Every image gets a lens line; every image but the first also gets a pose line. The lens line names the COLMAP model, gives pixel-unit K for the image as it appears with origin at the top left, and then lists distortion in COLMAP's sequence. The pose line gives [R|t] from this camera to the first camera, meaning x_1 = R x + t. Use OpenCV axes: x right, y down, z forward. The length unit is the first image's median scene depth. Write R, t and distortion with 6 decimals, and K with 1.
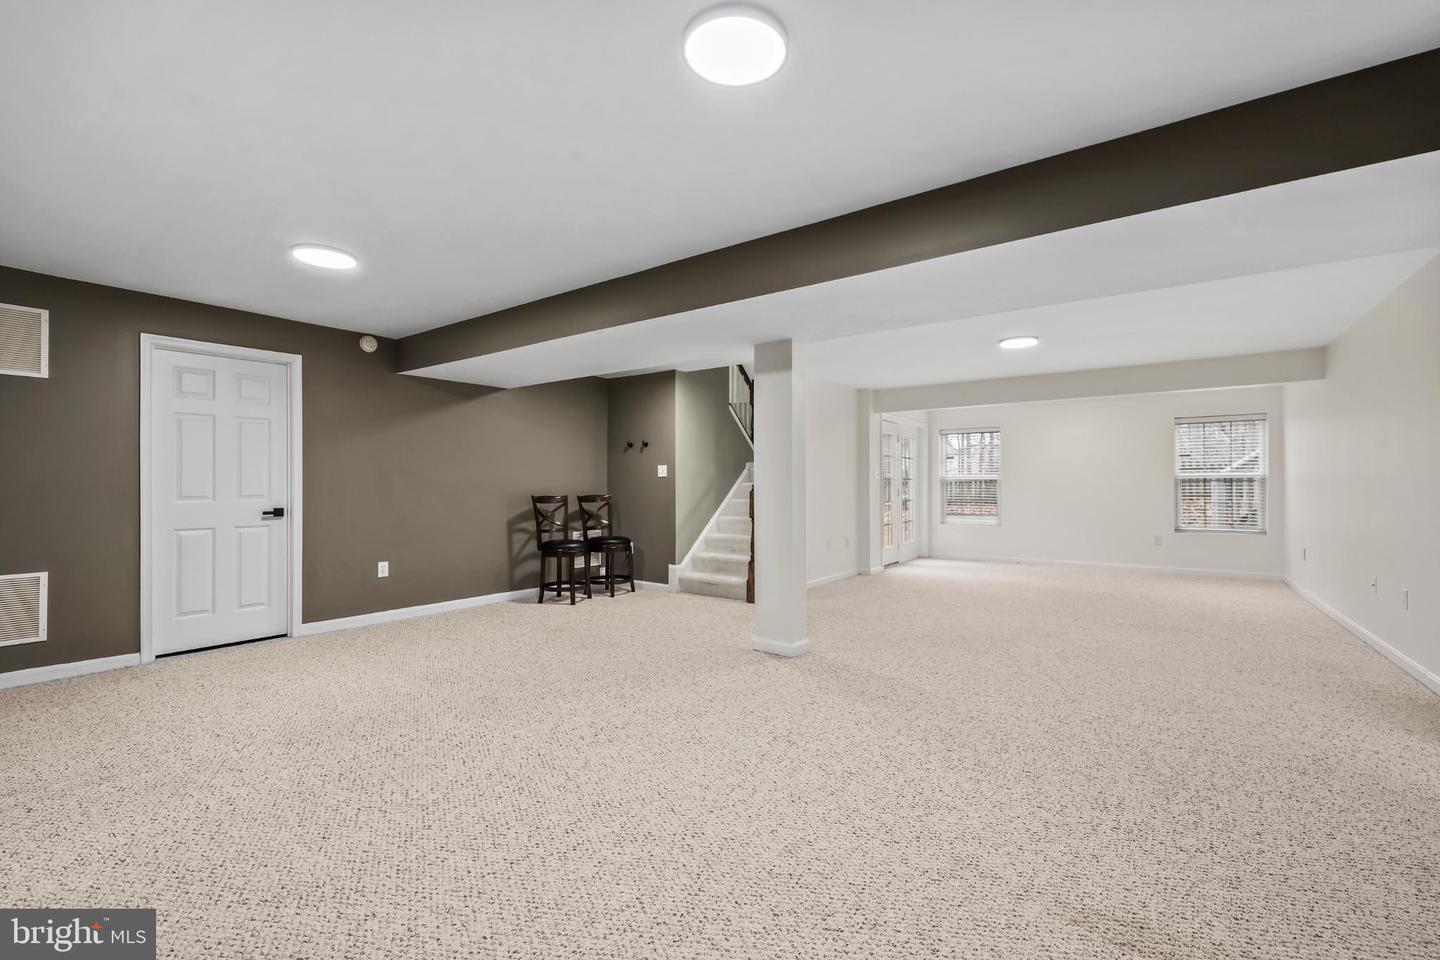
lens RADIAL K [[594.9, 0, 725.4], [0, 594.9, 481.2], [0, 0, 1]] dist [-0.000784, -0.000036]
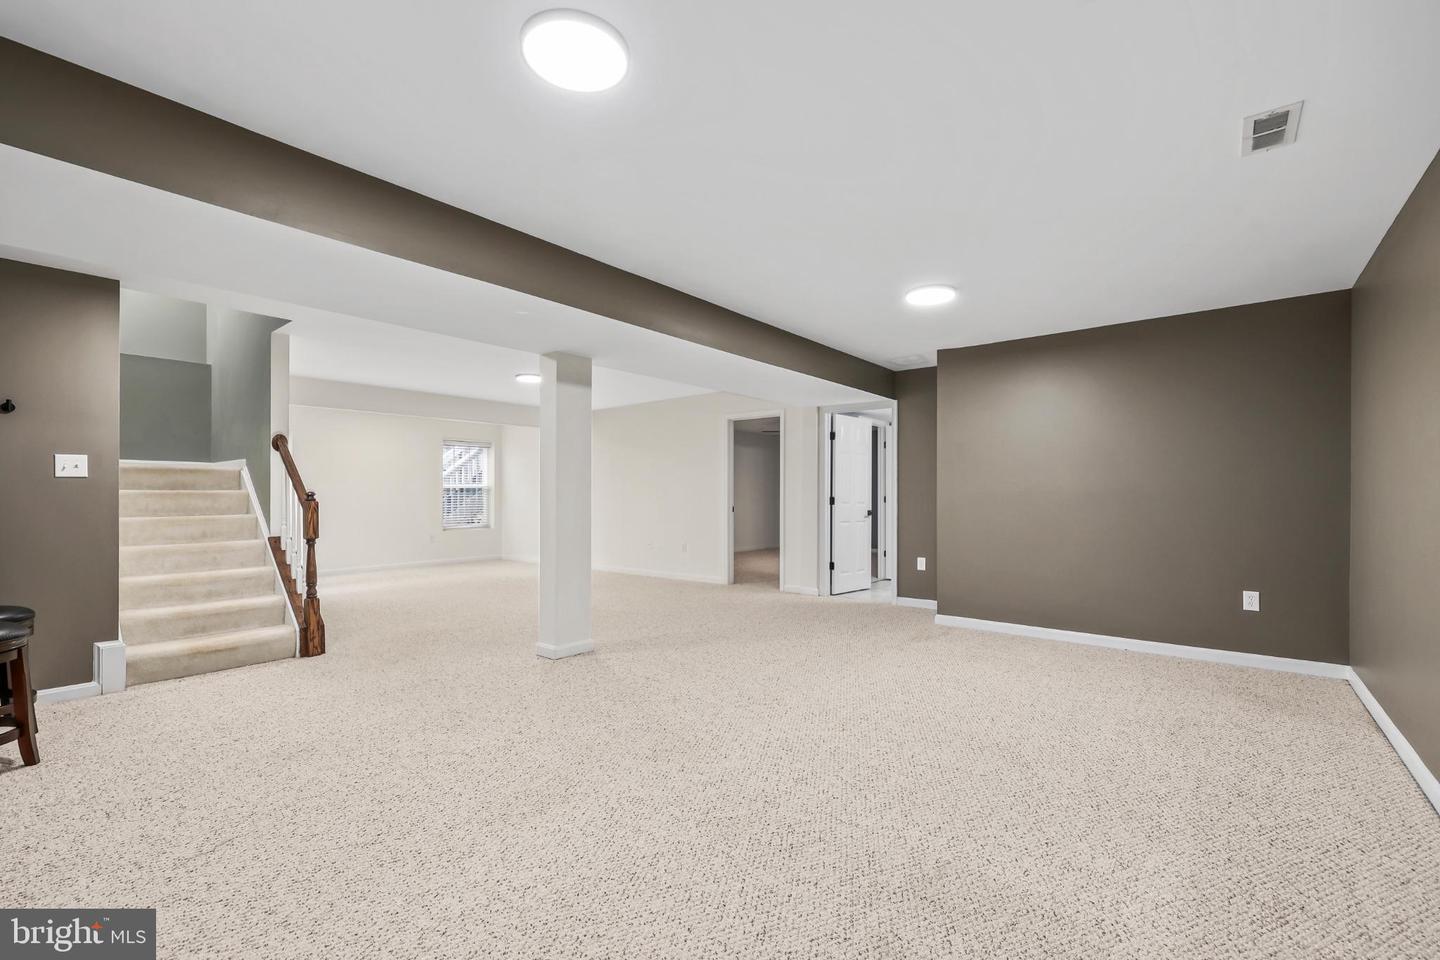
lens RADIAL K [[594.9, 0, 725.4], [0, 594.9, 481.2], [0, 0, 1]] dist [-0.000784, -0.000036]
pose [[0.094442, 0.020539, 0.995318, -0.603011], [-0.005269, 0.999783, -0.020132, 0.003970], [-0.995516, -0.003343, 0.094529, 0.414661]]
